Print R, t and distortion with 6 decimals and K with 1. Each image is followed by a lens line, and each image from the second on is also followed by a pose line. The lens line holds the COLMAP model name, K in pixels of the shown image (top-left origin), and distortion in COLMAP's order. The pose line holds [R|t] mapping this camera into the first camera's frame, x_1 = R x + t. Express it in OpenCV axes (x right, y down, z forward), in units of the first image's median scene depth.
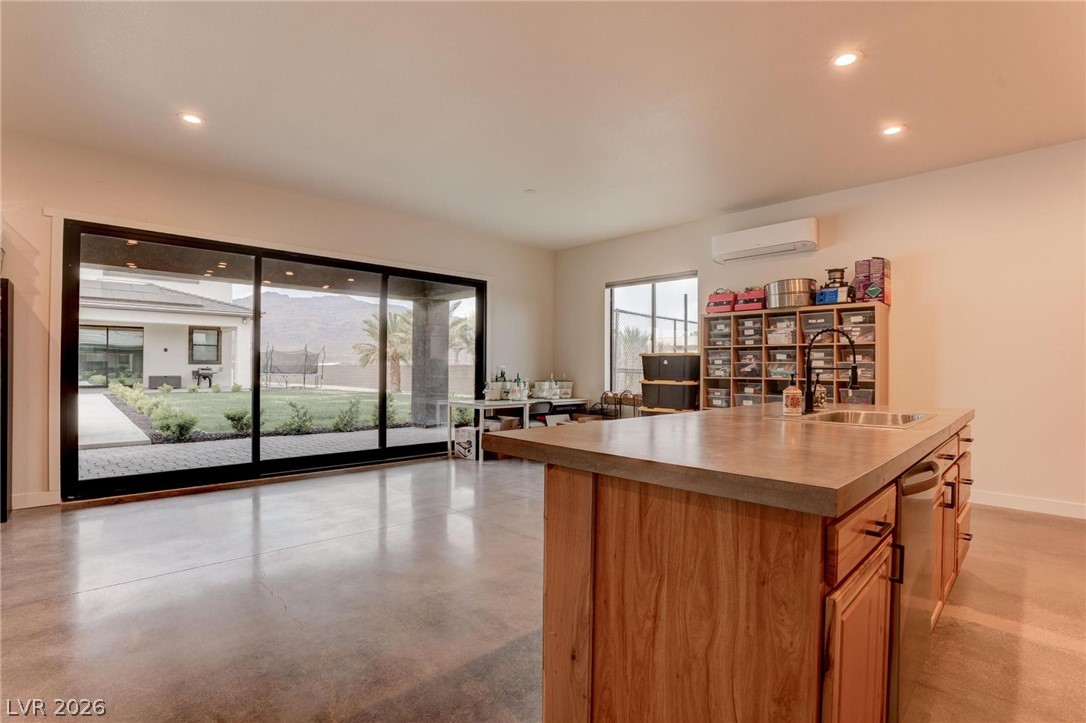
lens RADIAL K [[511.6, 0, 538.1], [0, 511.6, 359.8], [0, 0, 1]] dist [-0.074864, 0.018065]
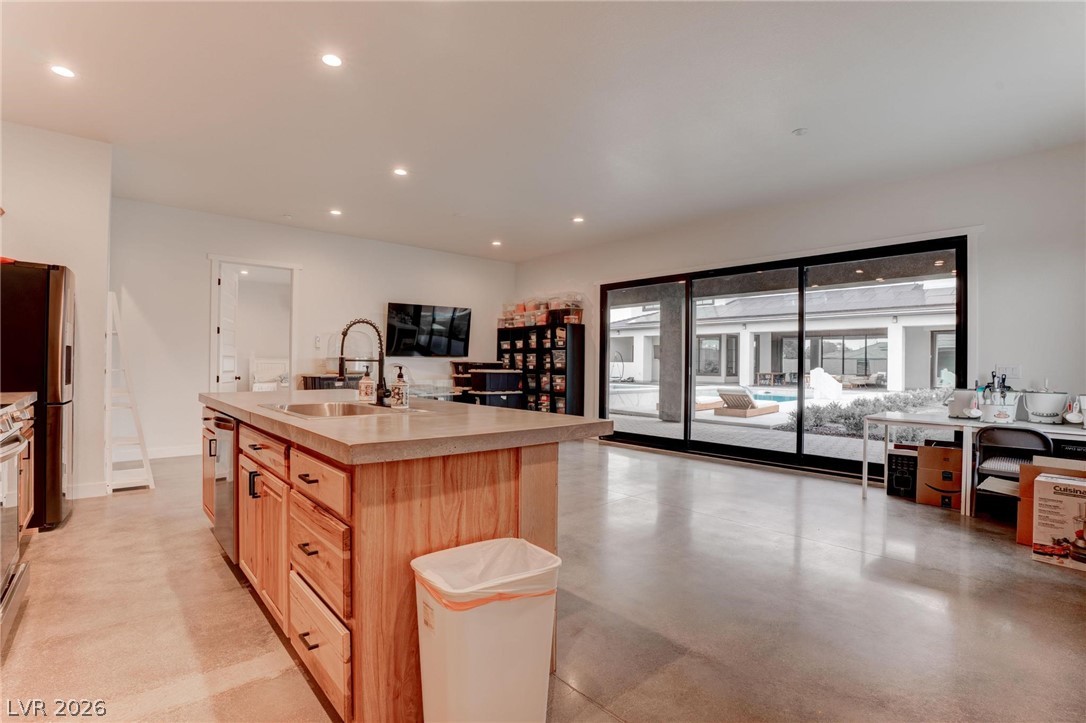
lens RADIAL K [[511.6, 0, 538.1], [0, 511.6, 359.8], [0, 0, 1]] dist [-0.074864, 0.018065]
pose [[-0.041211, -0.009876, -0.999102, 0.939093], [0.001185, 0.999950, -0.009933, 0.015232], [0.999150, -0.001593, -0.041197, 0.826264]]
